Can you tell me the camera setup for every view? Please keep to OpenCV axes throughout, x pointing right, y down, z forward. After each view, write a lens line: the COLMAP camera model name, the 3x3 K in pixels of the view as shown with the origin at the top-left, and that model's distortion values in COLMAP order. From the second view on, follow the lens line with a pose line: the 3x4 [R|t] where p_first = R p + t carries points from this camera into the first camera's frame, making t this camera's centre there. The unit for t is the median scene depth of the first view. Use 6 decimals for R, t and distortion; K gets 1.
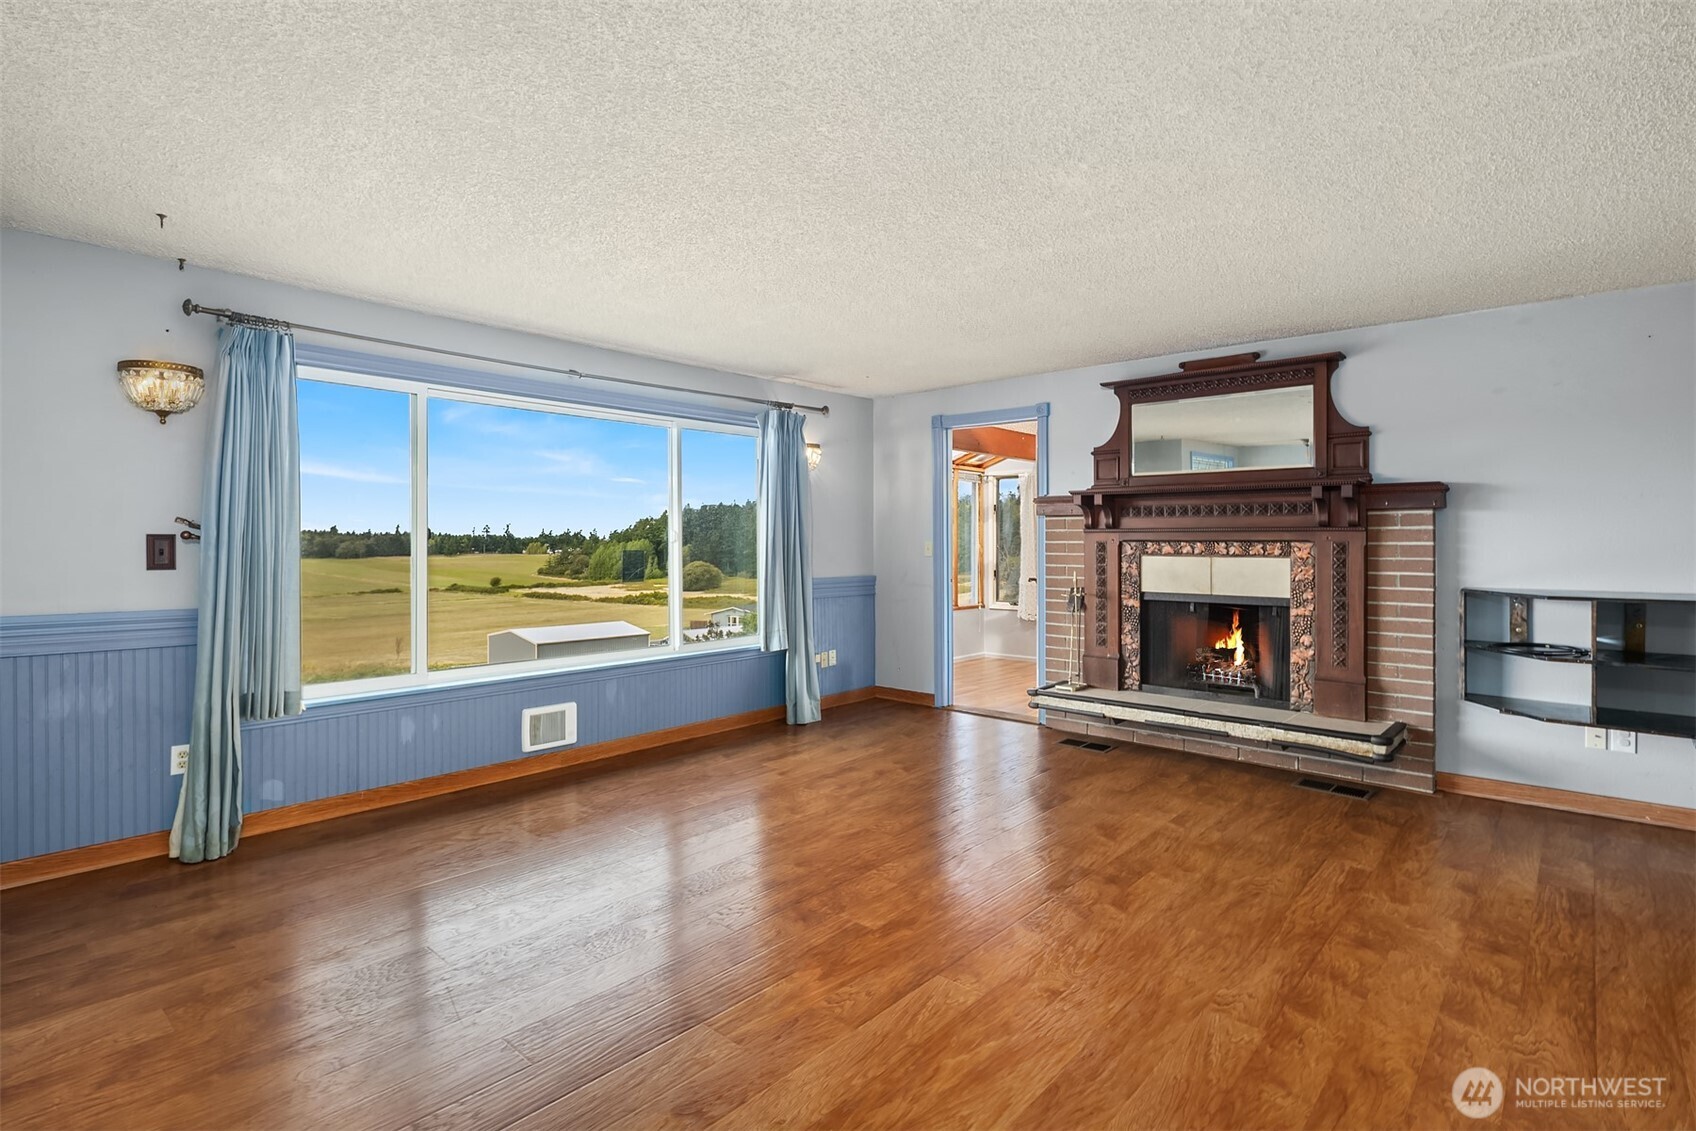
lens RADIAL K [[824.1, 0, 853.3], [0, 824.1, 548.7], [0, 0, 1]] dist [0.004876, -0.005110]
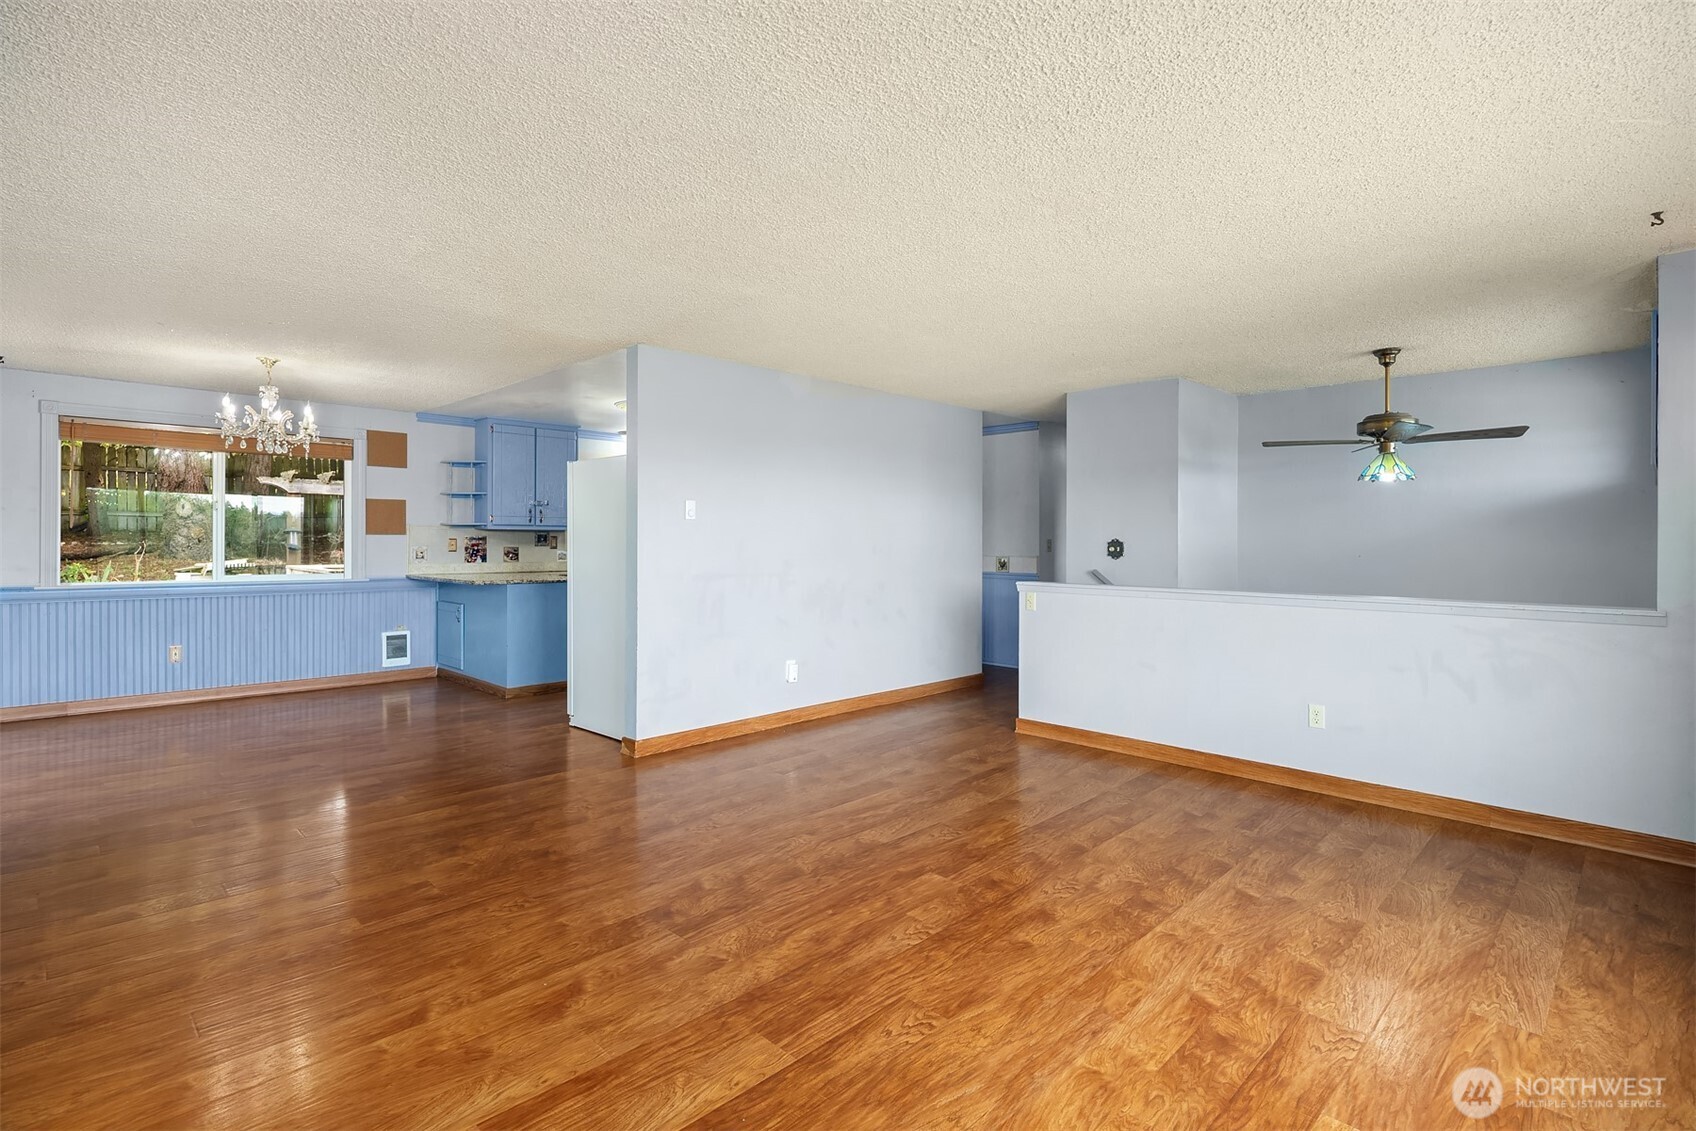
lens RADIAL K [[824.1, 0, 856.7], [0, 824.1, 538.5], [0, 0, 1]] dist [0.004876, -0.005110]
pose [[-0.998710, -0.006297, 0.050386, 0.049132], [-0.005870, 0.999946, 0.008625, -0.013881], [-0.050437, 0.008318, -0.998693, 1.449474]]
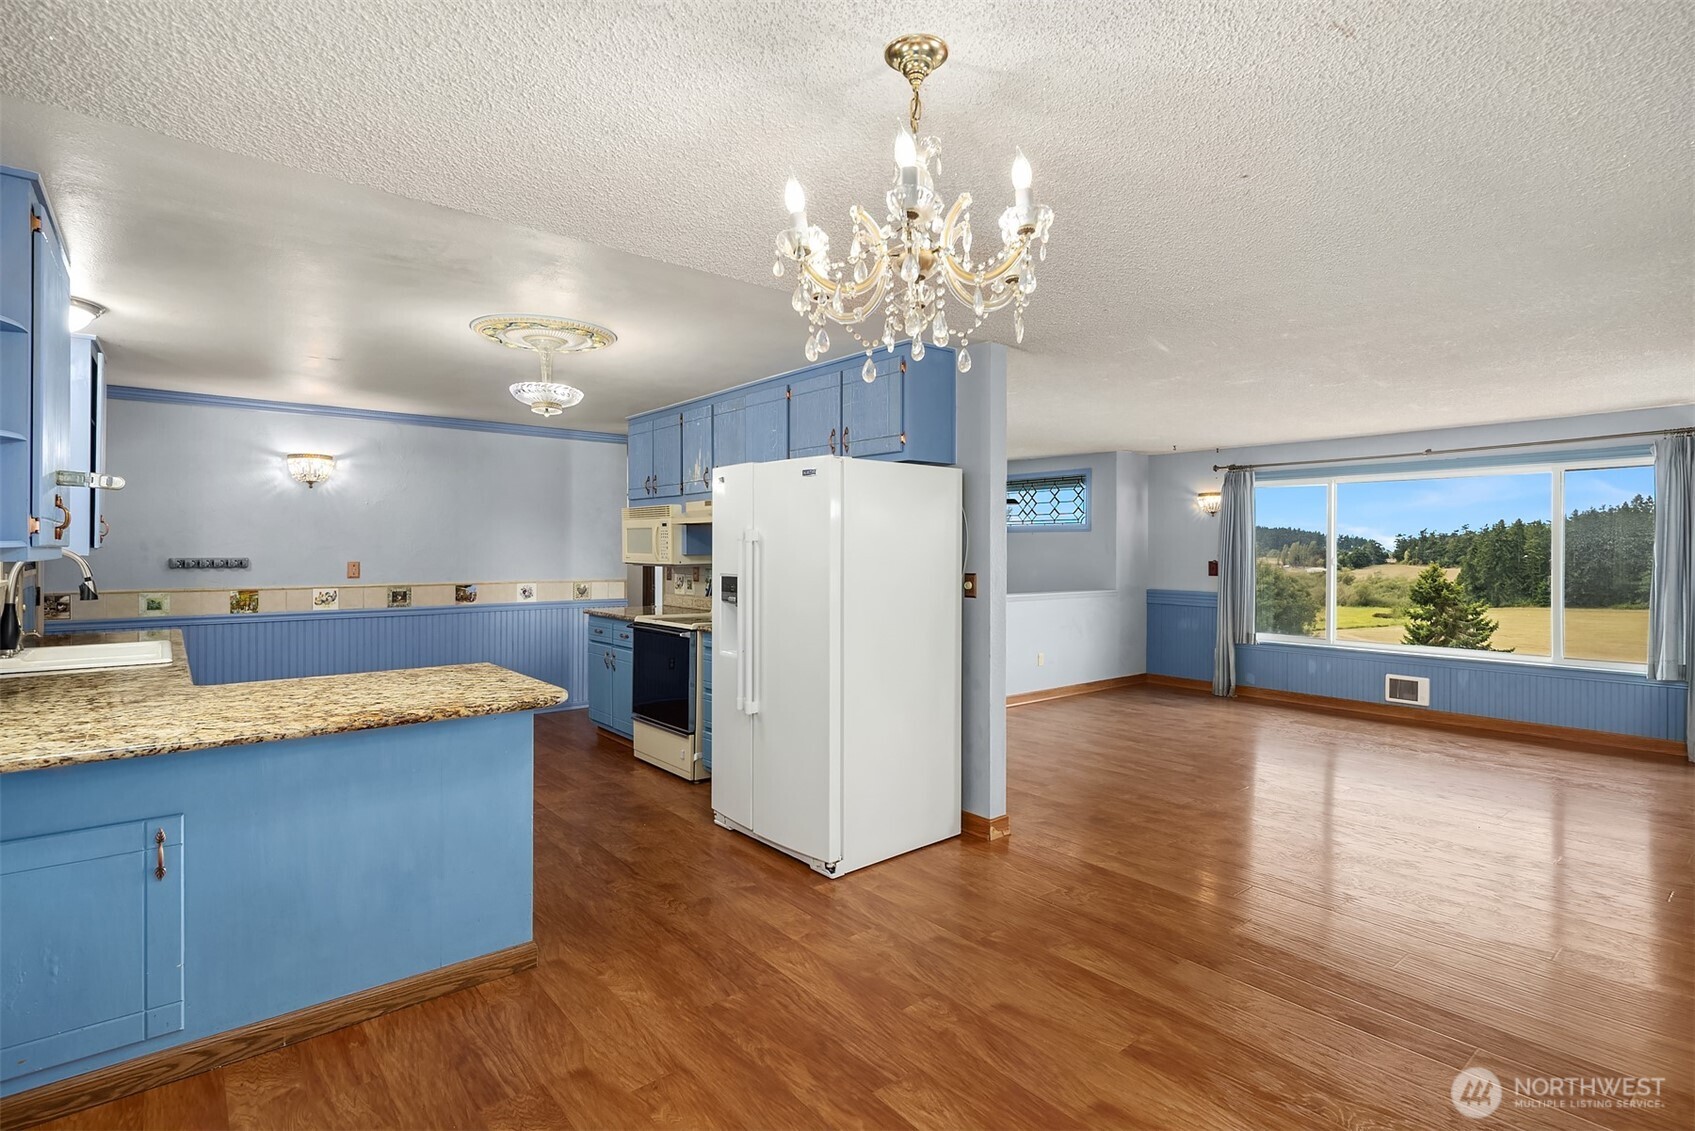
lens RADIAL K [[823.6, 0, 855.3], [0, 823.6, 552.5], [0, 0, 1]] dist [0.004876, -0.005110]
pose [[-0.146502, 0.000304, -0.989210, 1.435502], [-0.011822, 0.999928, 0.002059, -0.029458], [0.989140, 0.011996, -0.146488, 0.251789]]
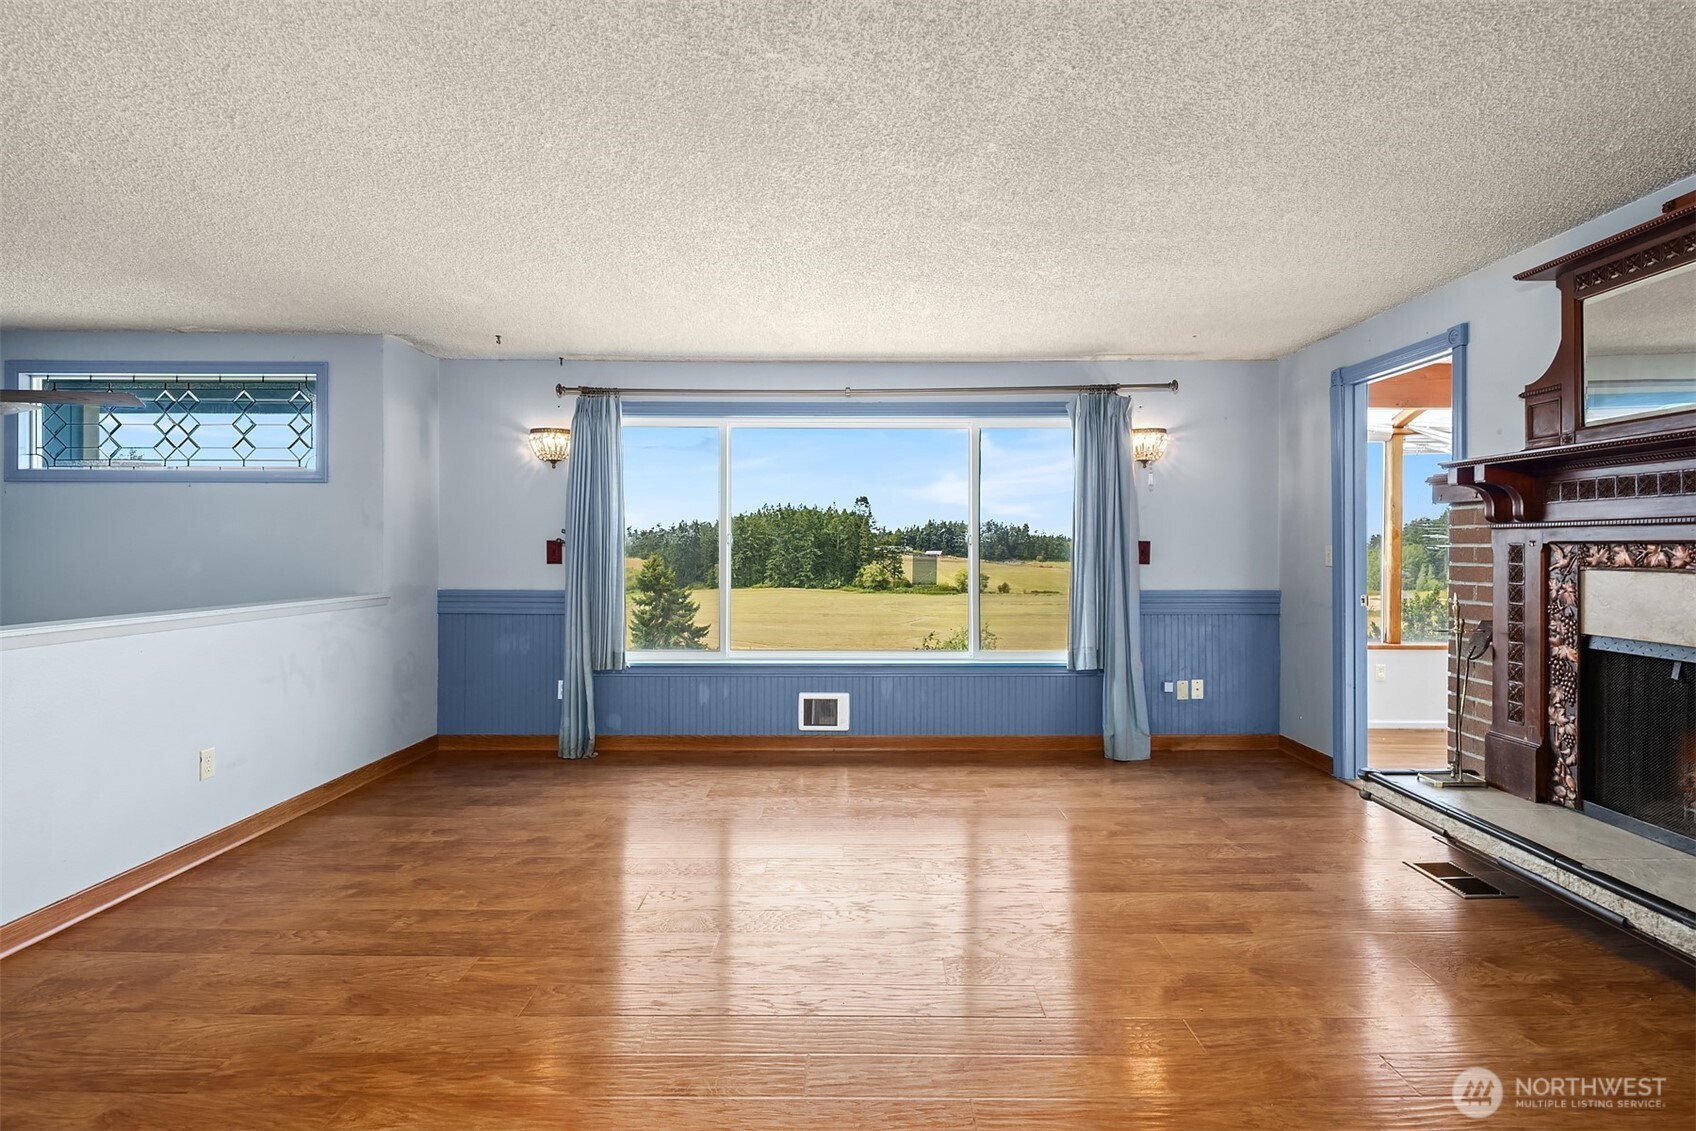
lens RADIAL K [[824.1, 0, 860.2], [0, 824.1, 554.5], [0, 0, 1]] dist [0.004876, -0.005110]
pose [[0.666099, 0.006465, -0.745836, 0.557803], [-0.007038, 0.999972, 0.002382, 0.000793], [0.745831, 0.003663, 0.666126, 0.334735]]
